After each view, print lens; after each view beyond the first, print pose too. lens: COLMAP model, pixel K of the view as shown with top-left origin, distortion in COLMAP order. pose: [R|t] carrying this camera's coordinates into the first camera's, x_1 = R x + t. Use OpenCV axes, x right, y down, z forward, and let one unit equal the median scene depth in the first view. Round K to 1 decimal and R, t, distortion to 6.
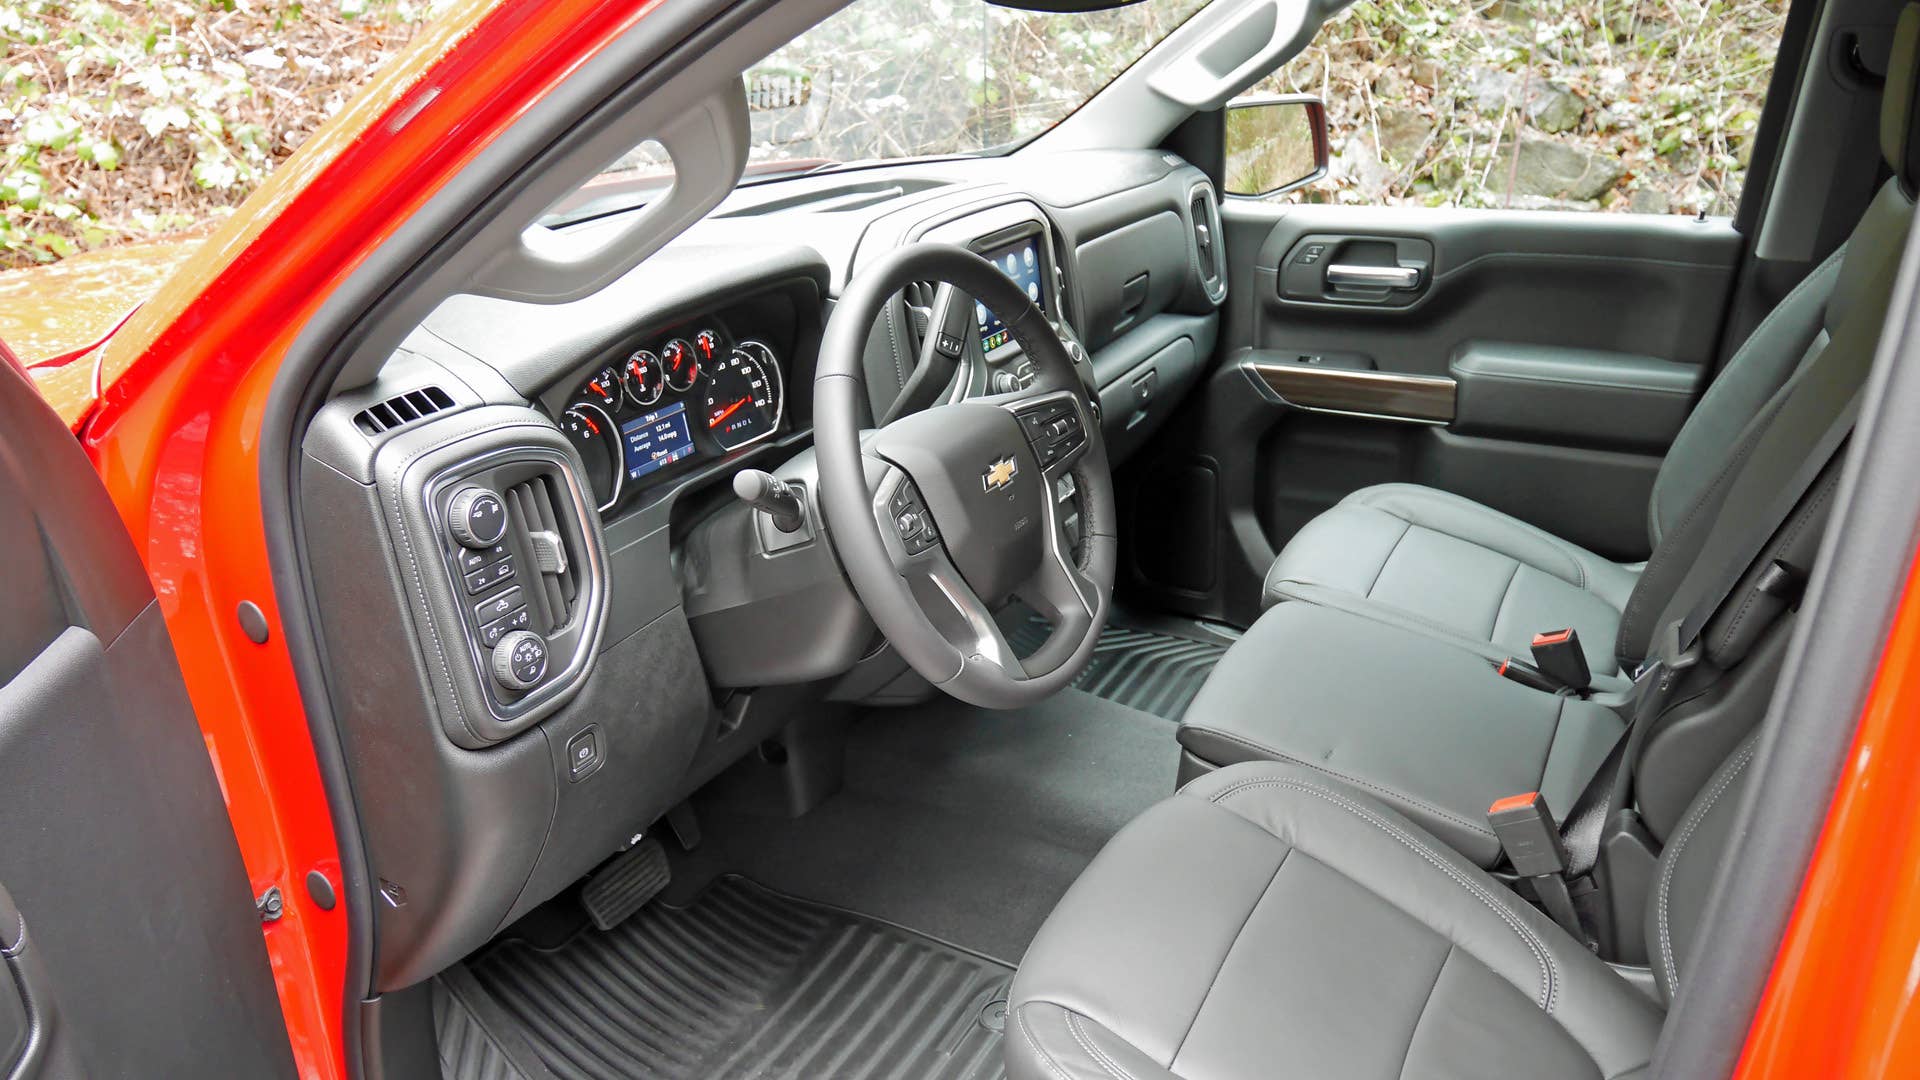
lens RADIAL K [[2766.2, 0, 960.4], [0, 2766.2, 540.8], [0, 0, 1]] dist [-0.138323, 0.223872]
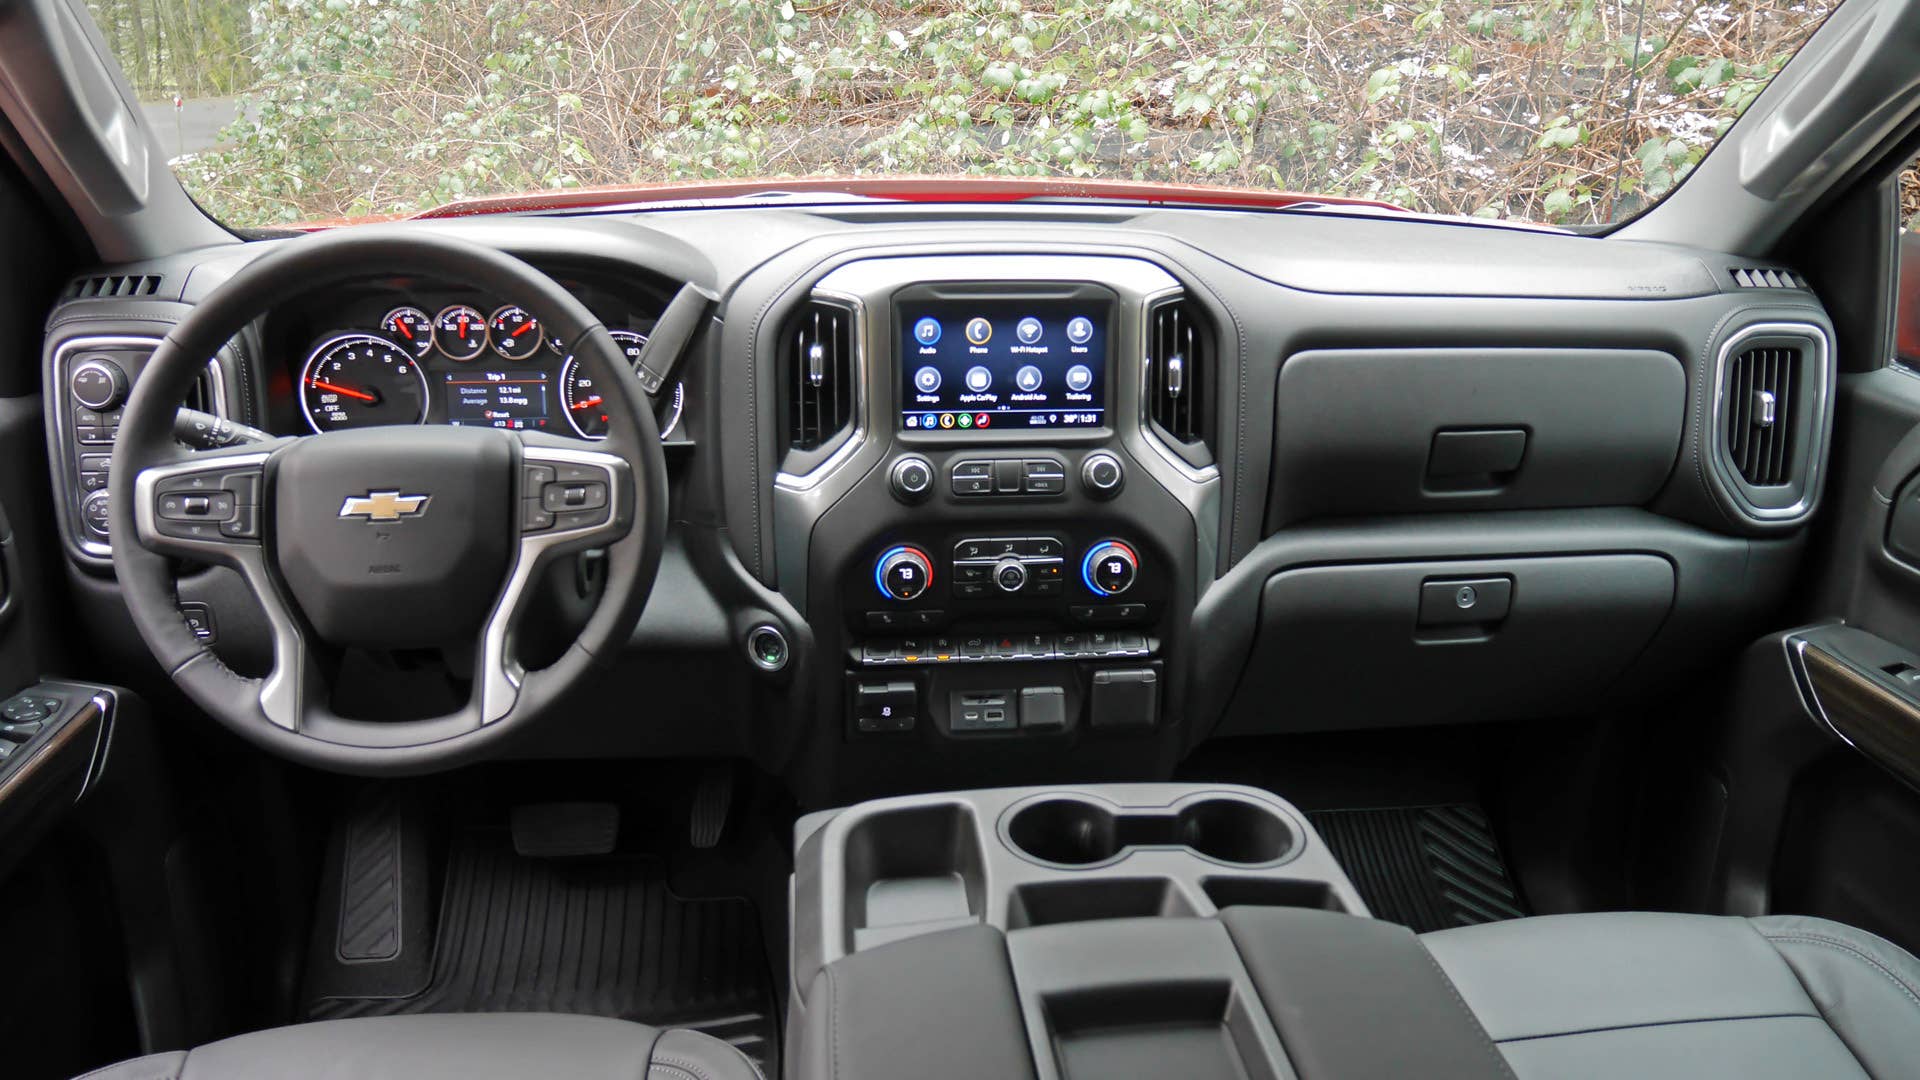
lens RADIAL K [[2766.2, 0, 960.4], [0, 2766.2, 540.8], [0, 0, 1]] dist [-0.138323, 0.223872]
pose [[0.111832, 0.238655, -0.964644, 0.763075], [-0.212041, 0.954107, 0.211466, -0.202477], [0.970841, 0.180895, 0.157305, 0.875116]]
